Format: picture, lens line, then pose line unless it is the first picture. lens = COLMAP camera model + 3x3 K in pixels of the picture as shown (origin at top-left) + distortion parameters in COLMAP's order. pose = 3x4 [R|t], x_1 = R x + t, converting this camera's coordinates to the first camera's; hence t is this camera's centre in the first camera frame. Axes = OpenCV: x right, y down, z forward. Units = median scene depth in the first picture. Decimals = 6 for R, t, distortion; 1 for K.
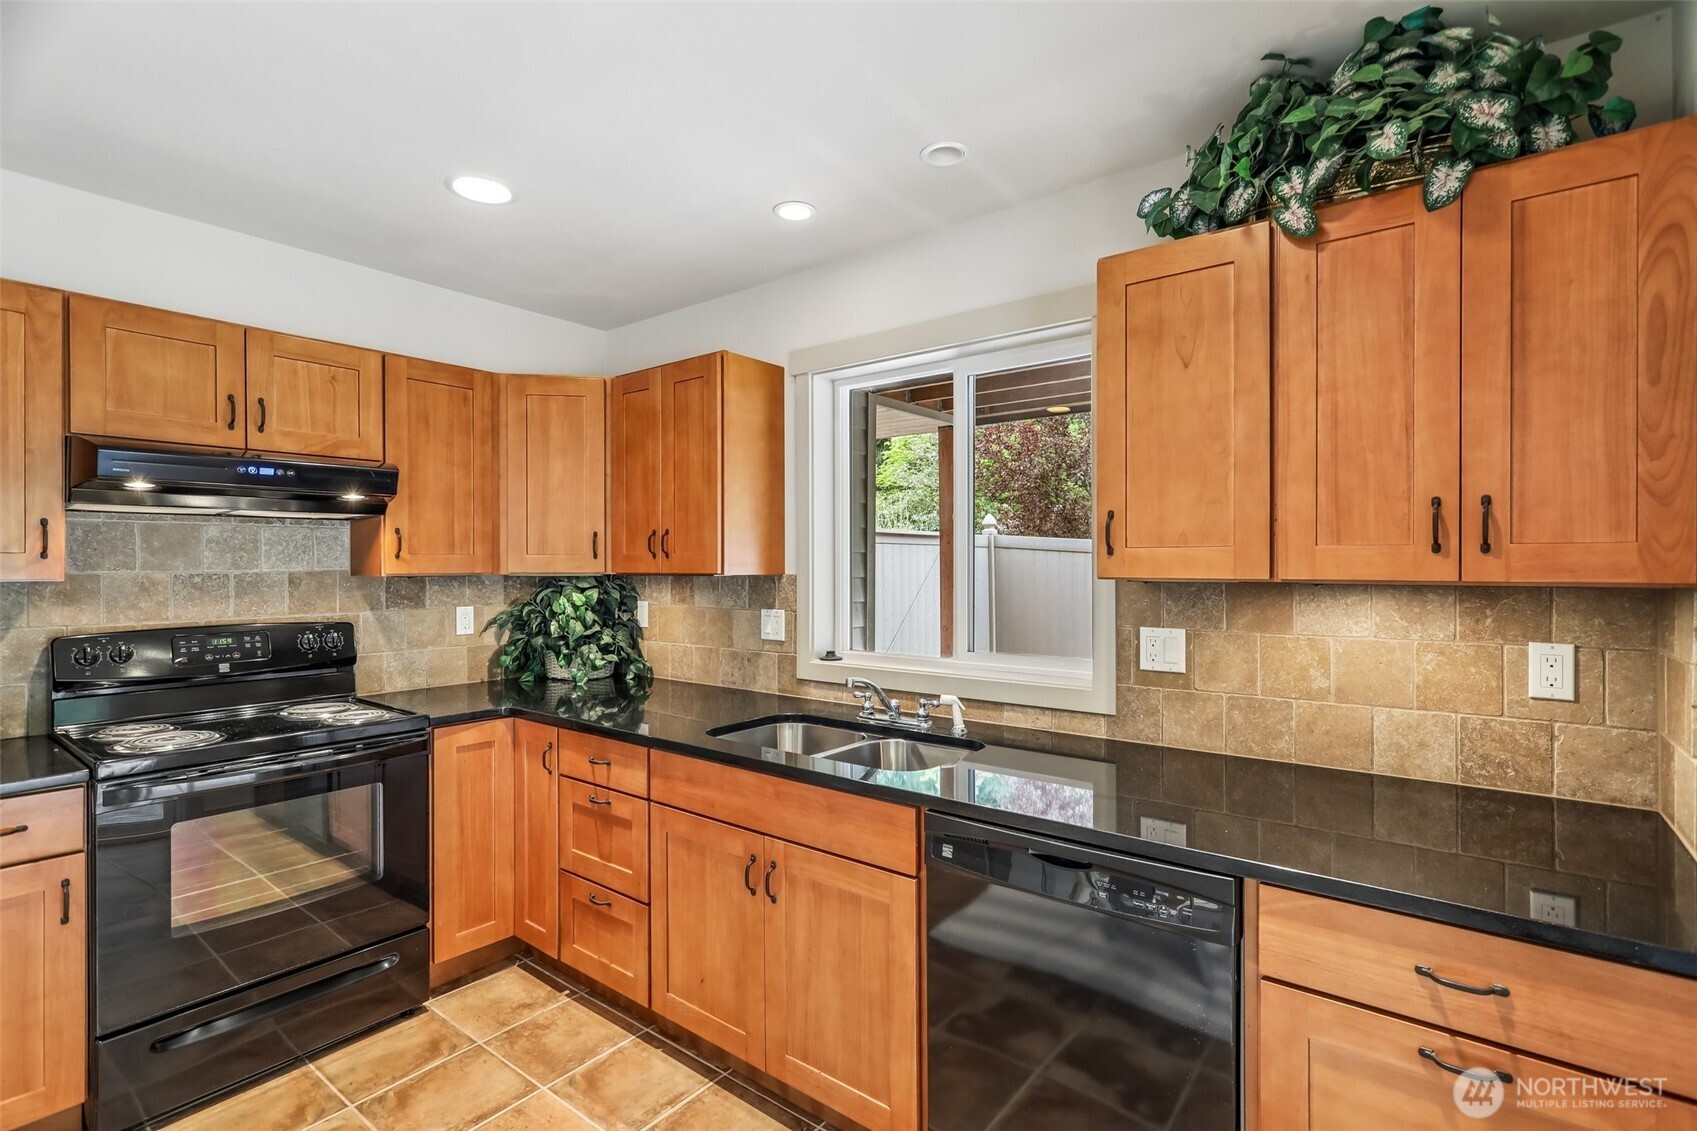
lens RADIAL K [[806.0, 0, 836.2], [0, 806.0, 570.9], [0, 0, 1]] dist [-0.003477, 0.002258]
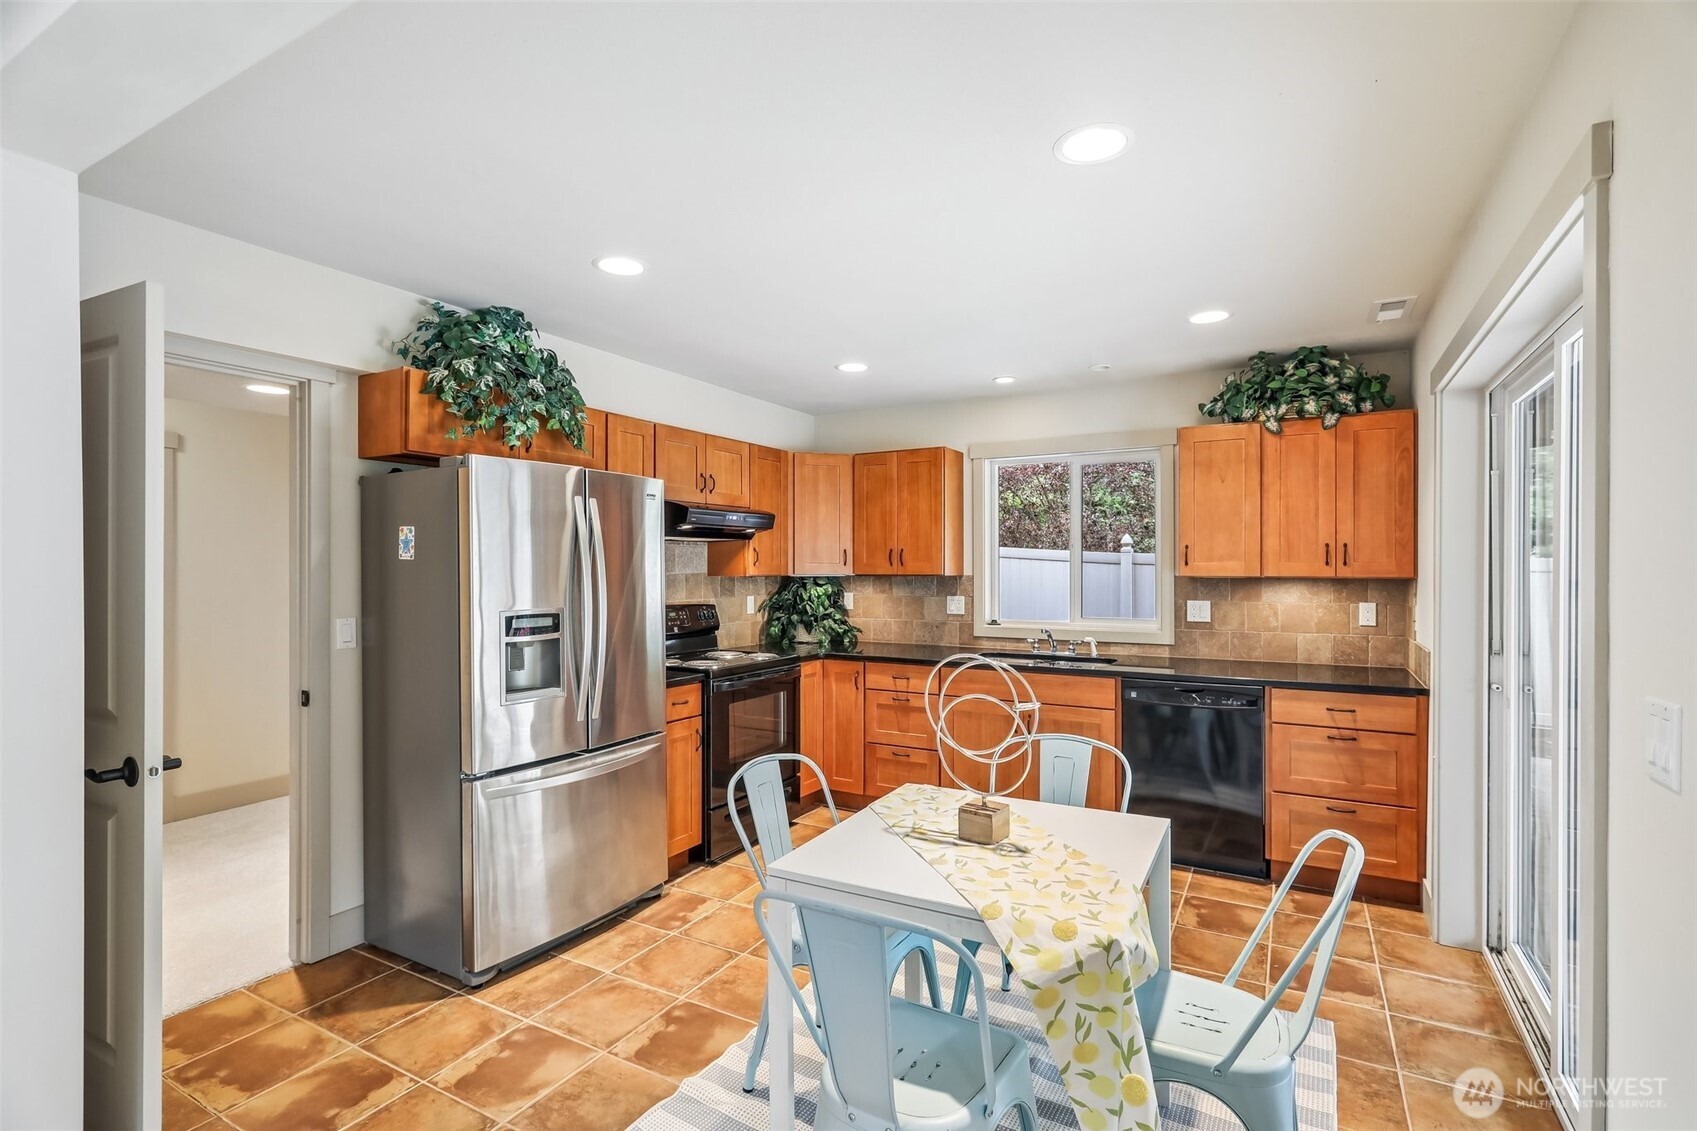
lens RADIAL K [[806.0, 0, 845.1], [0, 806.0, 572.5], [0, 0, 1]] dist [-0.003477, 0.002258]
pose [[0.988959, -0.000099, 0.148187, -0.830035], [0.000479, 0.999997, -0.002527, 0.004181], [-0.148186, 0.002570, 0.988956, -0.940998]]
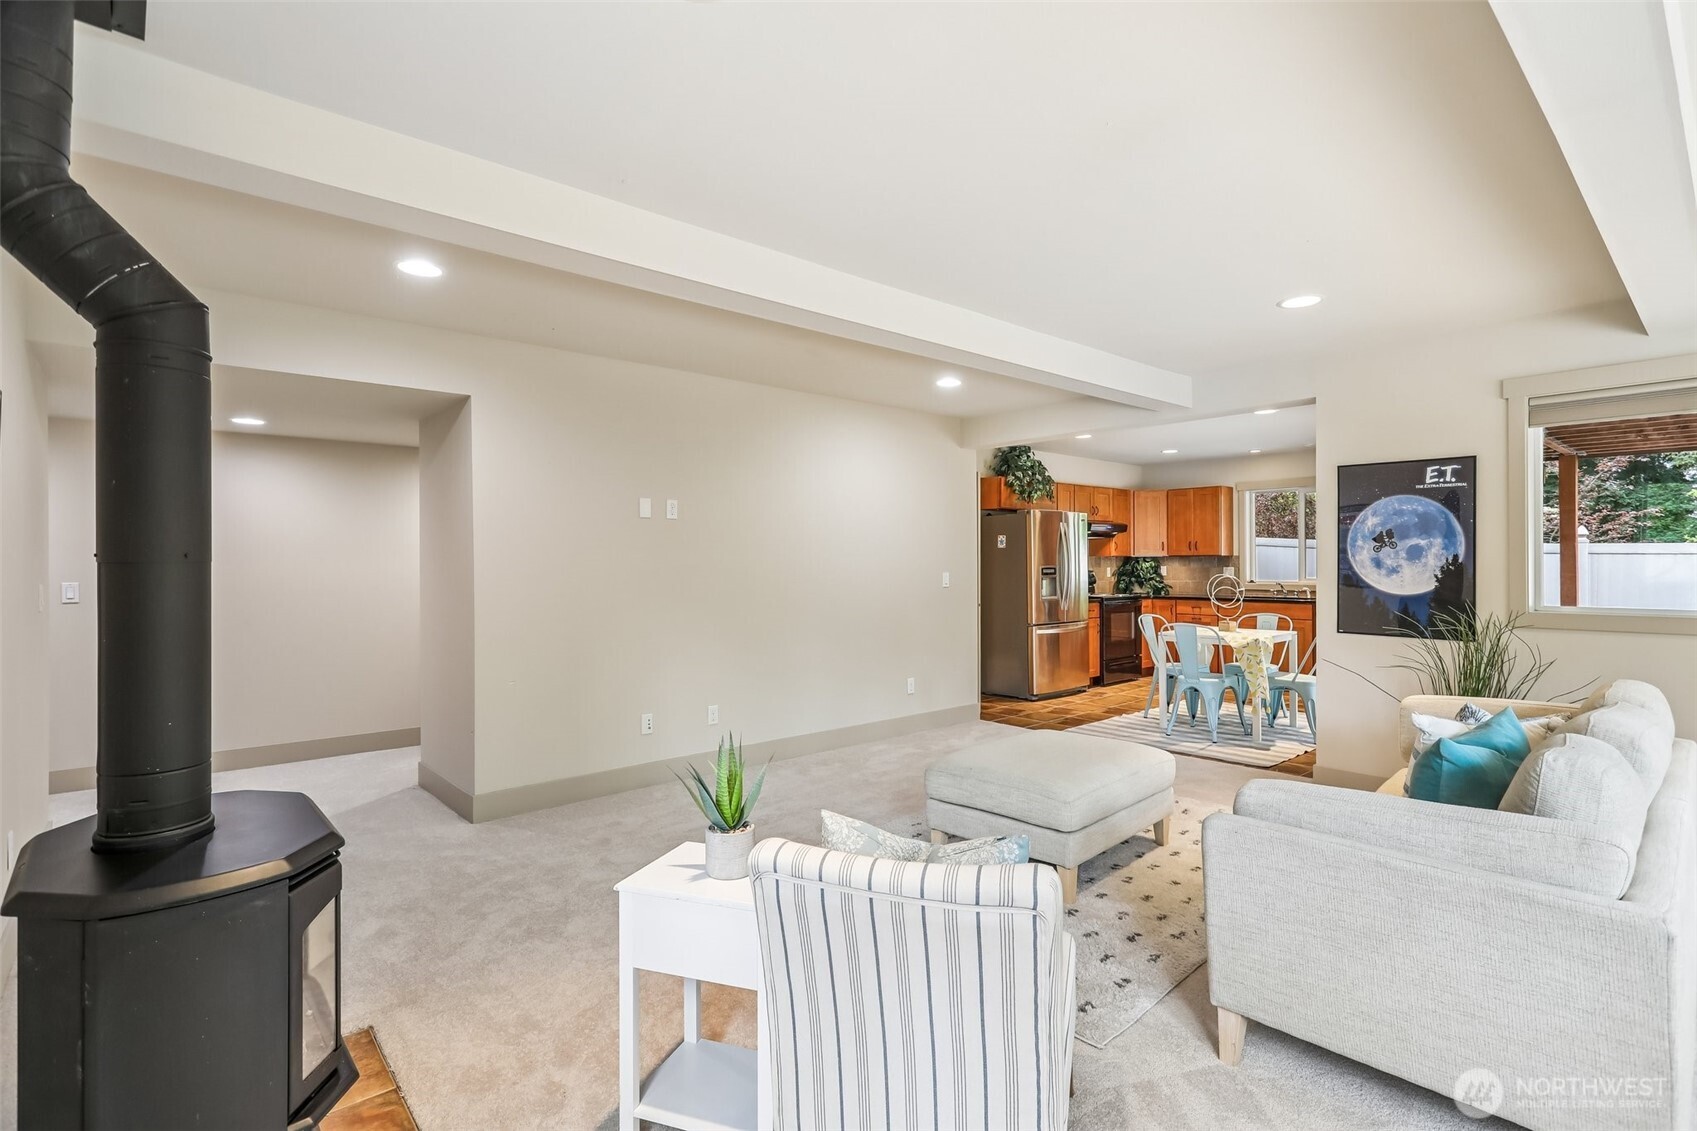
lens RADIAL K [[806.0, 0, 855.9], [0, 806.0, 569.7], [0, 0, 1]] dist [-0.003477, 0.002258]
pose [[0.984918, -0.002312, -0.173007, -1.392986], [0.002503, 0.999996, 0.000886, 0.077310], [0.173004, -0.001305, 0.984920, -3.315938]]
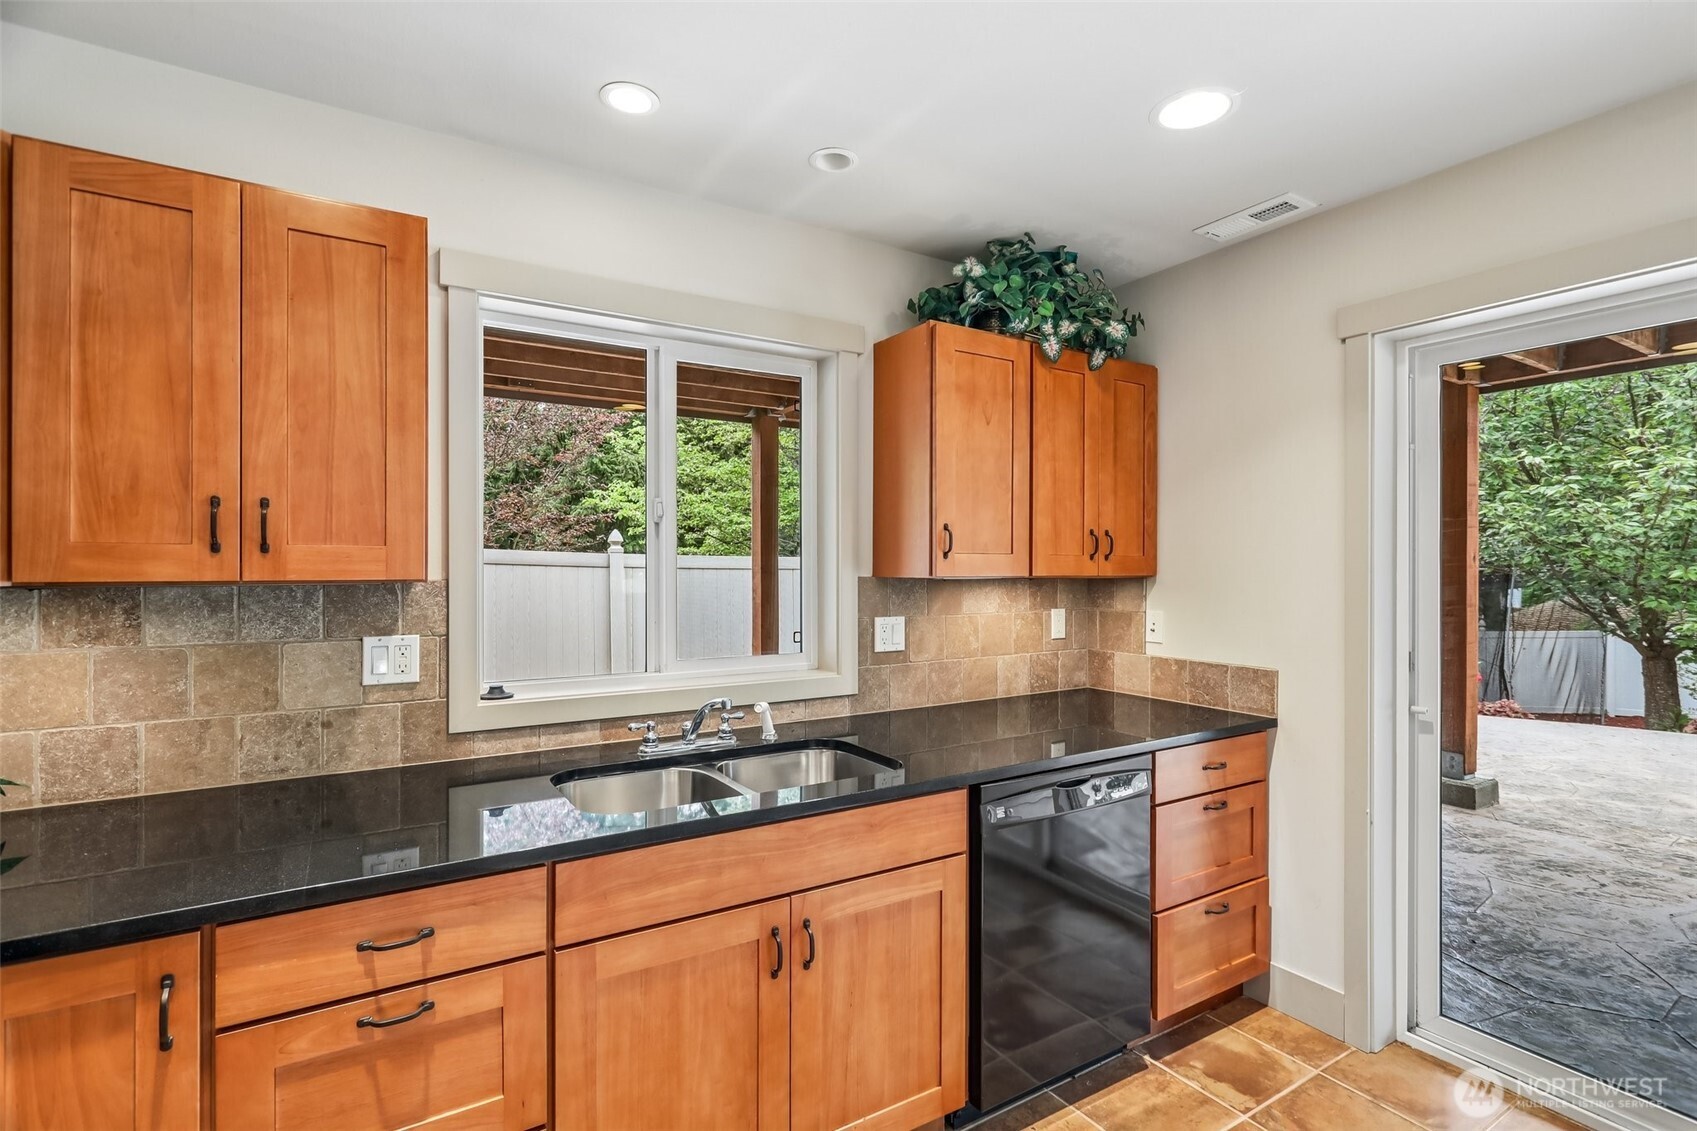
lens RADIAL K [[806.0, 0, 878.5], [0, 806.0, 567.3], [0, 0, 1]] dist [-0.003477, 0.002258]
pose [[0.322196, 0.000297, 0.946673, -0.831335], [0.005660, 0.999981, -0.002240, -0.003804], [-0.946656, 0.006080, 0.322189, 0.643307]]
